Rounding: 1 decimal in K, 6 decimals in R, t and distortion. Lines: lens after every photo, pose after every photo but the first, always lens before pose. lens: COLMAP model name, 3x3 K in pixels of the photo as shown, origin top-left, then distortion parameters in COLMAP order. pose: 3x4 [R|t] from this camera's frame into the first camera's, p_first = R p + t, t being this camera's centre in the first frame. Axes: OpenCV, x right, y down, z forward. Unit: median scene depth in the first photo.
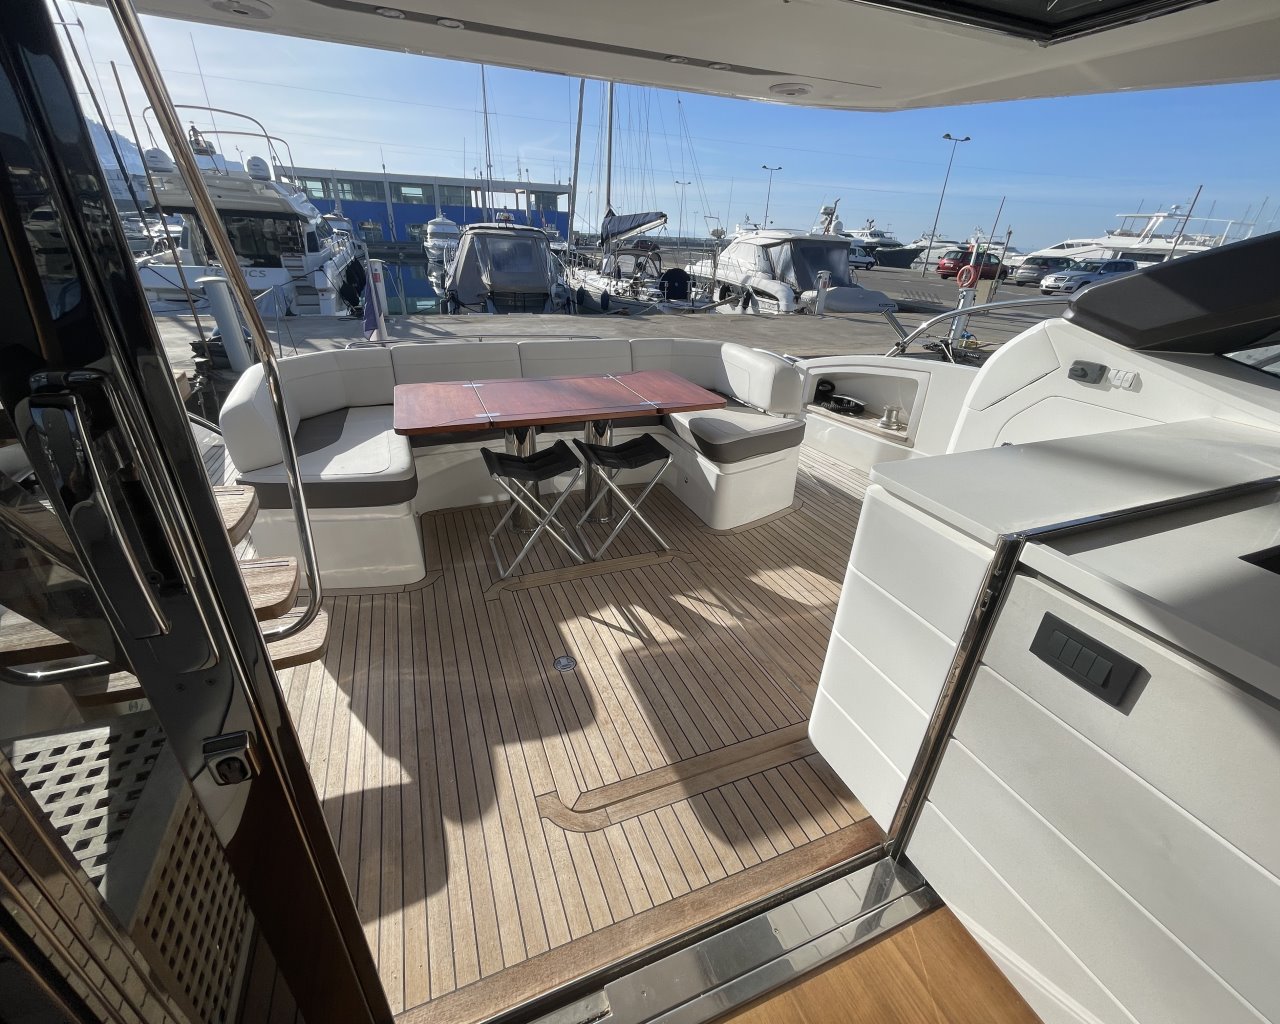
lens RADIAL K [[551.7, 0, 630.3], [0, 551.7, 516.2], [0, 0, 1]] dist [-0.006033, 0.002018]
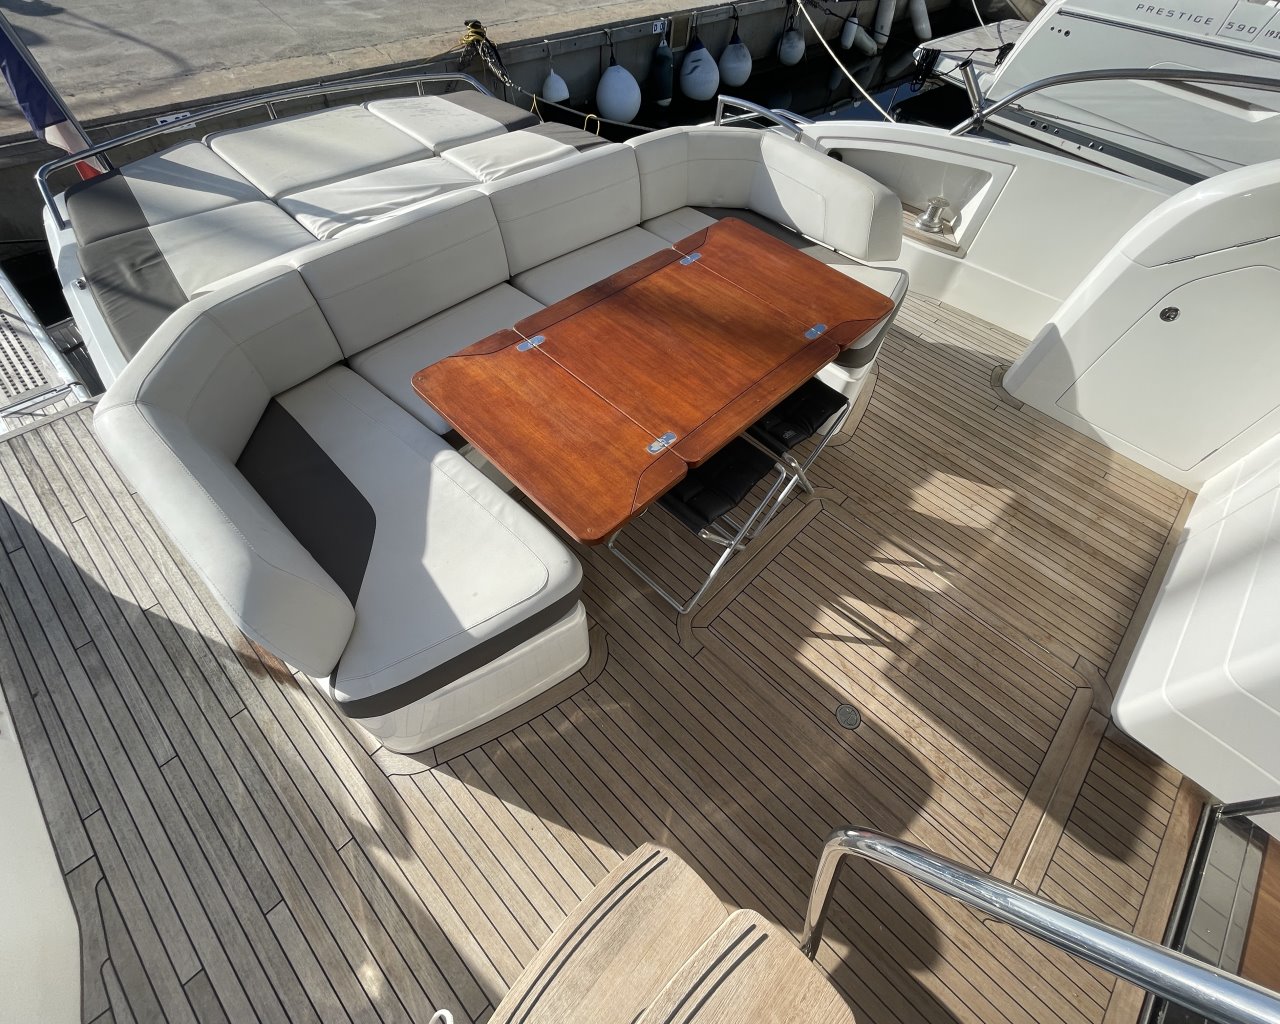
lens RADIAL K [[551.7, 0, 637.9], [0, 551.7, 518.8], [0, 0, 1]] dist [-0.006033, 0.002018]
pose [[0.907109, -0.319490, 0.274006, -0.499288], [0.141715, 0.844833, 0.515920, -0.451520], [-0.396321, -0.429165, 0.811633, 0.472796]]
